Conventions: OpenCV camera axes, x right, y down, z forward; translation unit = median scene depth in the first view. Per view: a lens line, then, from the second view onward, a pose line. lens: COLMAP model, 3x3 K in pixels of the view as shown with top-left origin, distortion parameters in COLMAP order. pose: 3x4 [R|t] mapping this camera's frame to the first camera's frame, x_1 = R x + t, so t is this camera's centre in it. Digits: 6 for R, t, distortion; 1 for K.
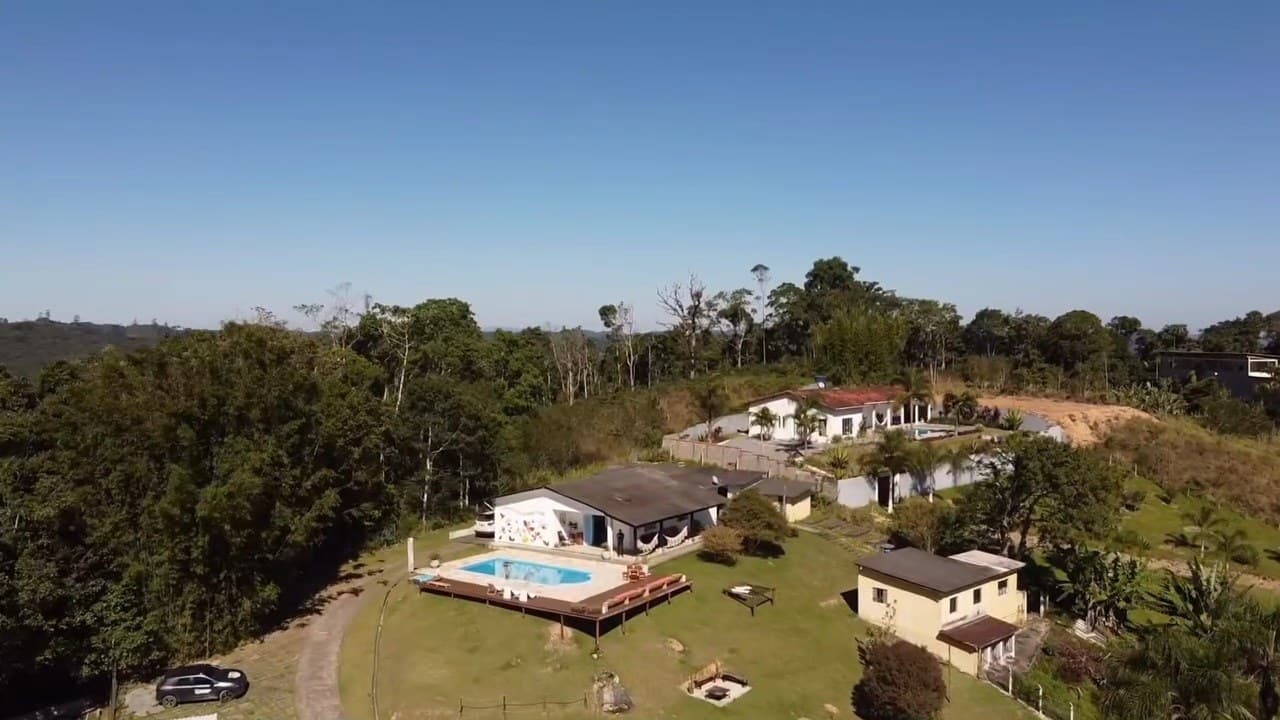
lens RADIAL K [[1054.1, 0, 640.0], [0, 1054.1, 360.0], [0, 0, 1]] dist [-0.049726, 0.103154]
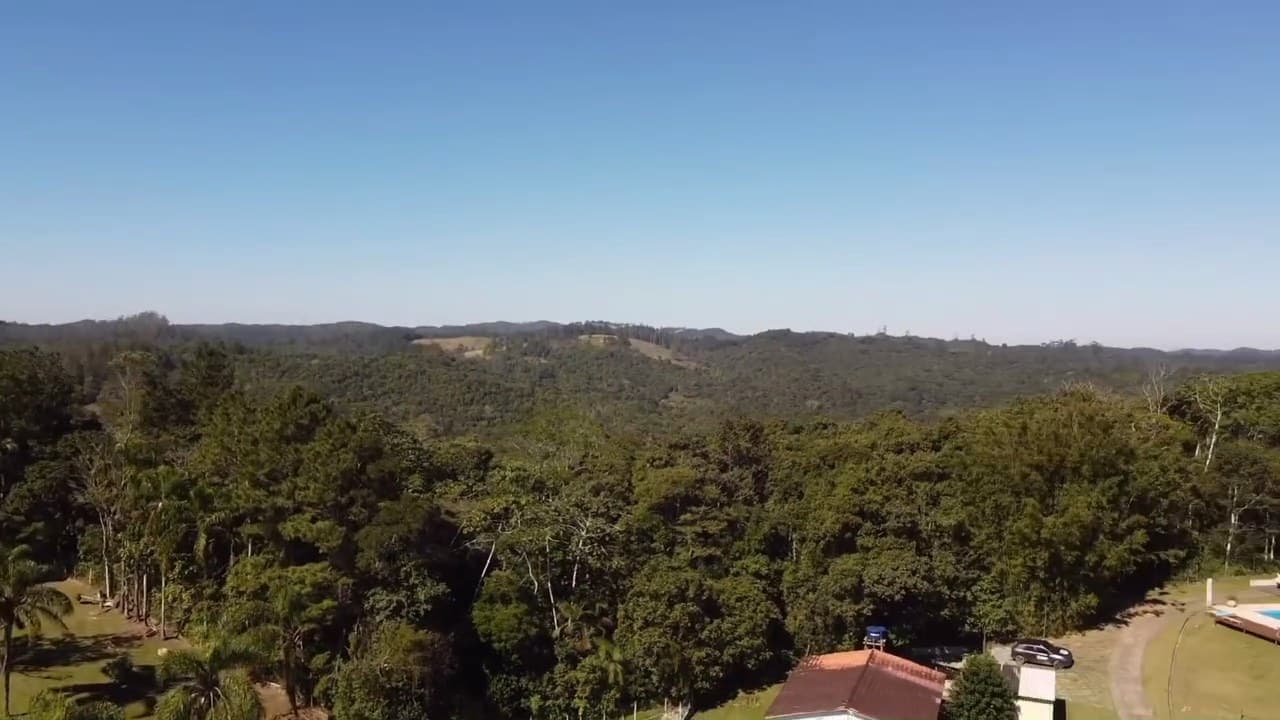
lens RADIAL K [[1054.1, 0, 640.0], [0, 1054.1, 360.0], [0, 0, 1]] dist [-0.049726, 0.103154]
pose [[0.738037, 0.031680, -0.674016, 0.128658], [-0.041348, 0.999143, 0.001685, -0.071862], [0.673492, 0.026626, 0.738715, -0.428787]]
